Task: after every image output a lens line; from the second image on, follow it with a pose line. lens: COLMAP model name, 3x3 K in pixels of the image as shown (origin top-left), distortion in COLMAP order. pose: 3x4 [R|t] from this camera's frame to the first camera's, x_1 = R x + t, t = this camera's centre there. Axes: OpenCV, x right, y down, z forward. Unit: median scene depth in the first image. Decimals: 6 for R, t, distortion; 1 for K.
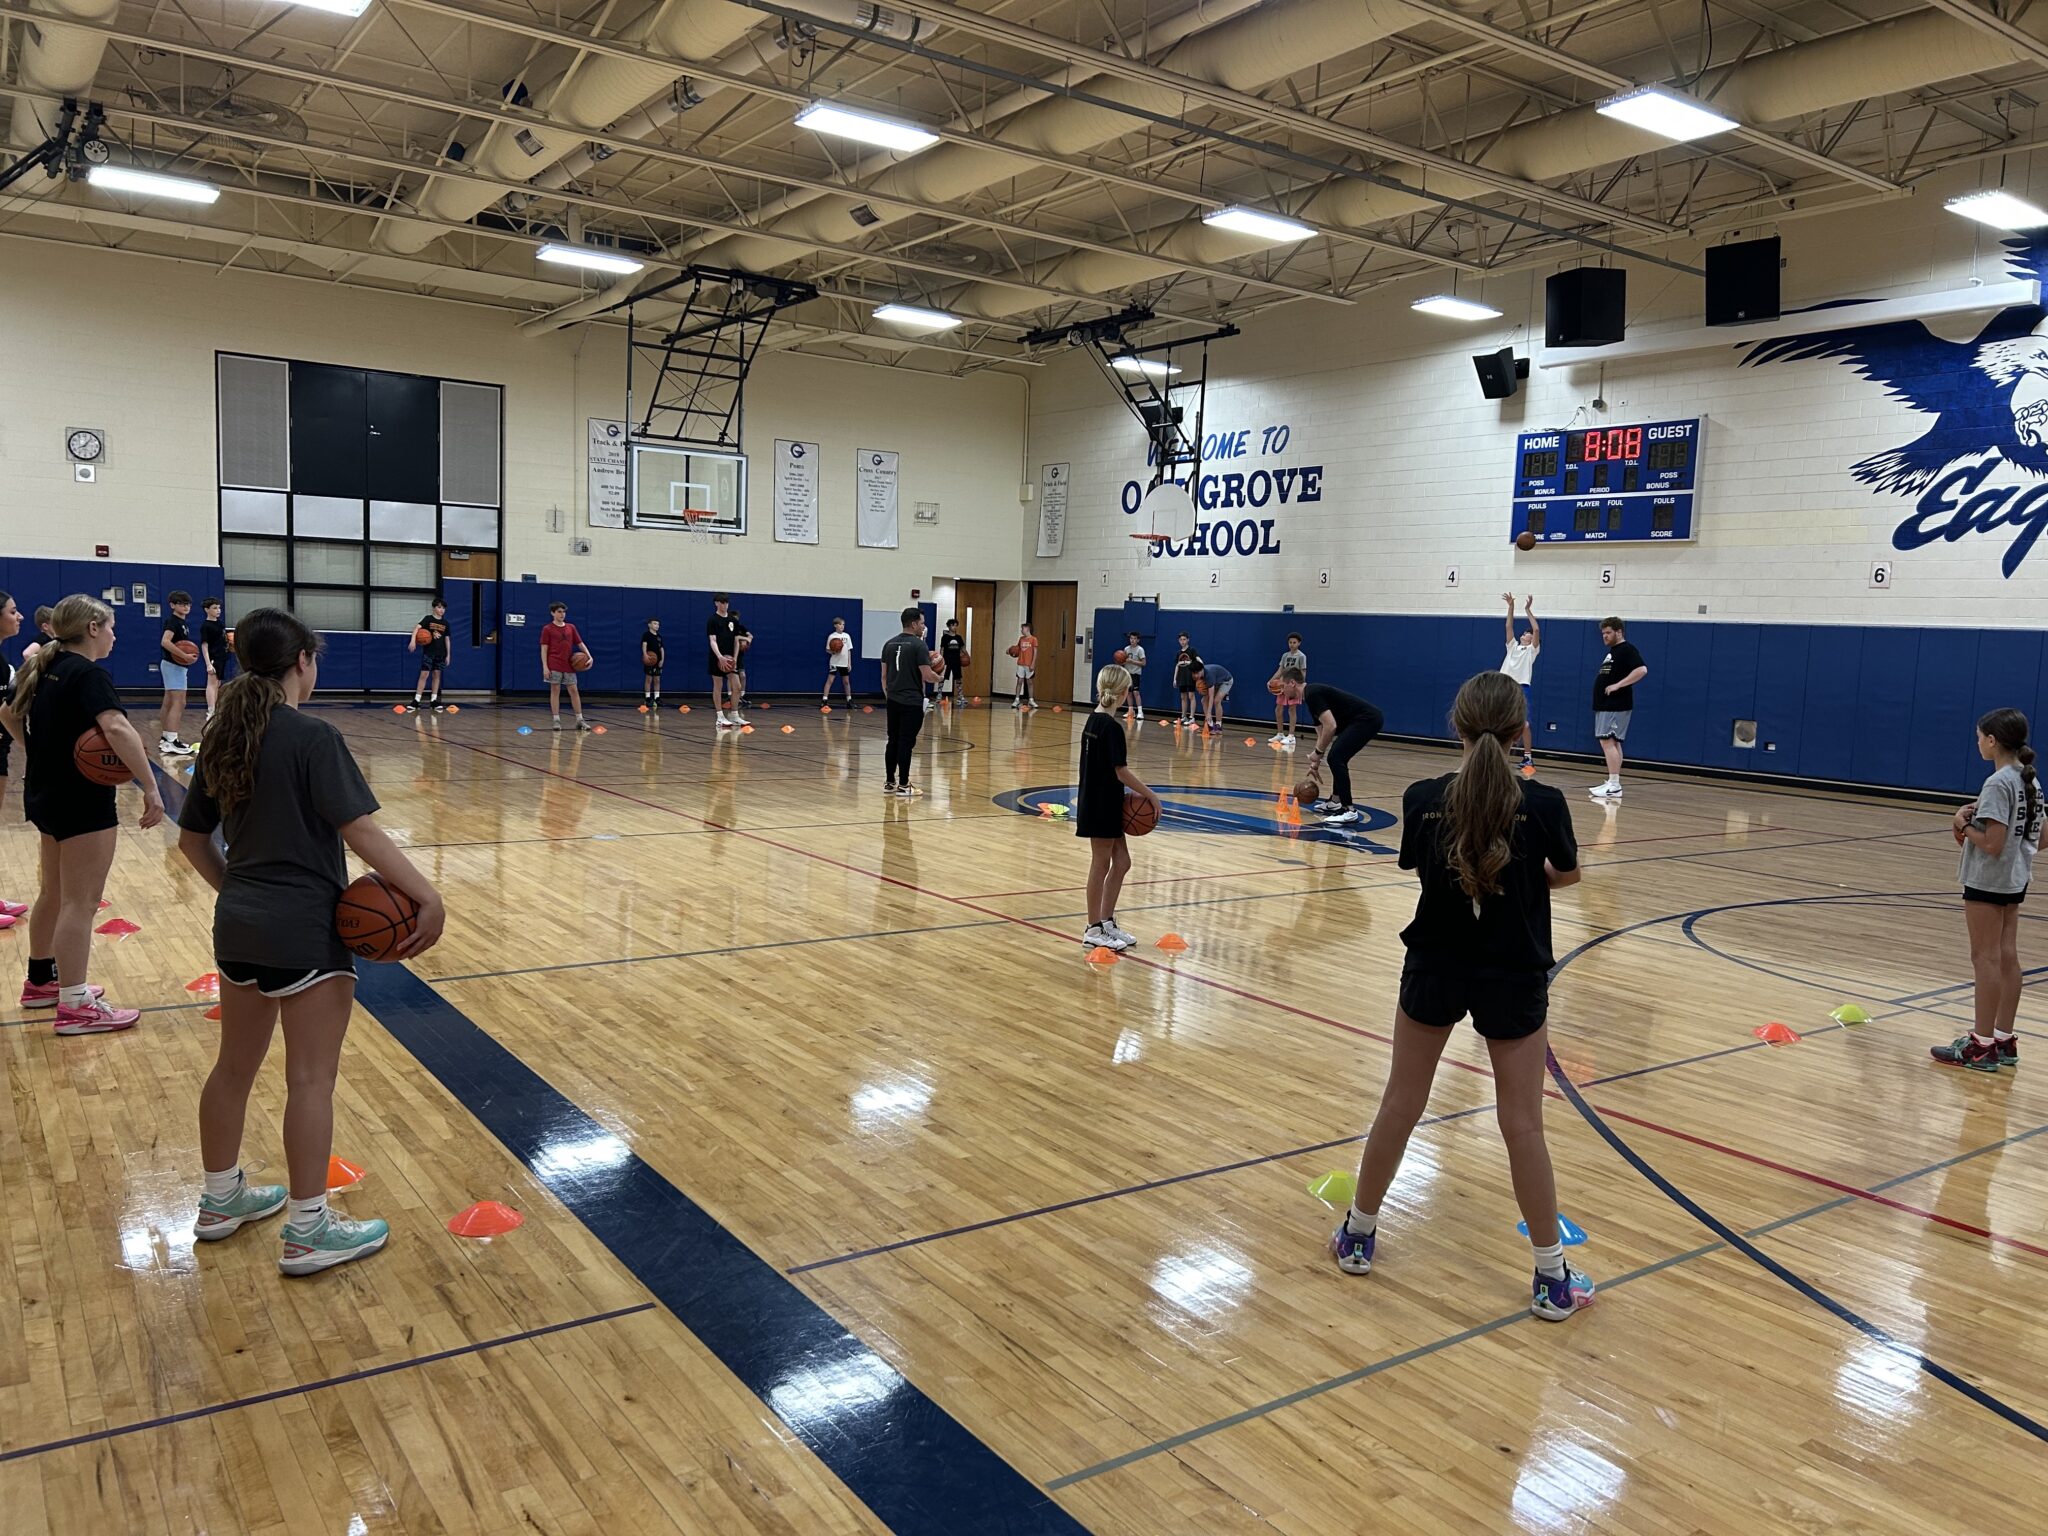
lens RADIAL K [[1538.6, 0, 1022.8], [0, 1538.6, 774.1], [0, 0, 1]] dist [0.003504, -0.001812]
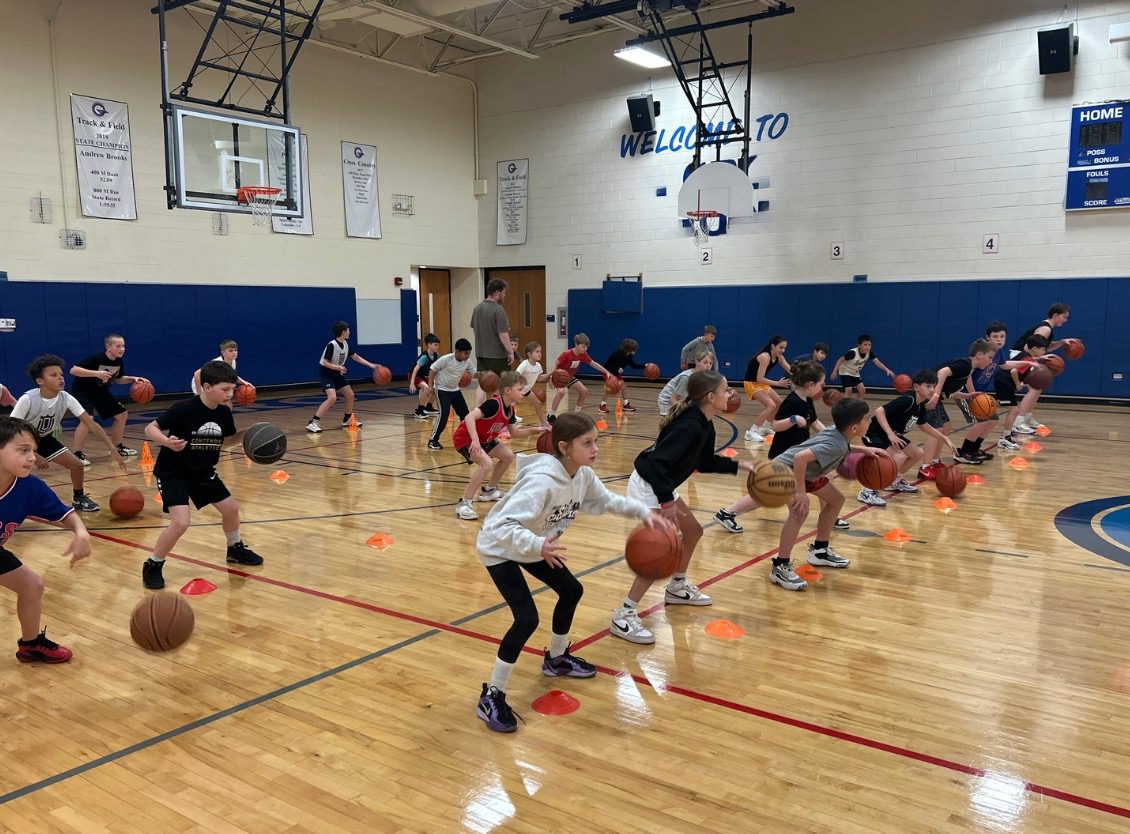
lens RADIAL K [[973.7, 0, 565.6], [0, 973.7, 415.6], [0, 0, 1]] dist [0.007285, -0.000792]
pose [[0.951375, -0.075987, 0.298517, -0.193662], [0.070606, 0.997089, 0.028785, -0.042225], [-0.299835, -0.006308, 0.953970, 0.377071]]
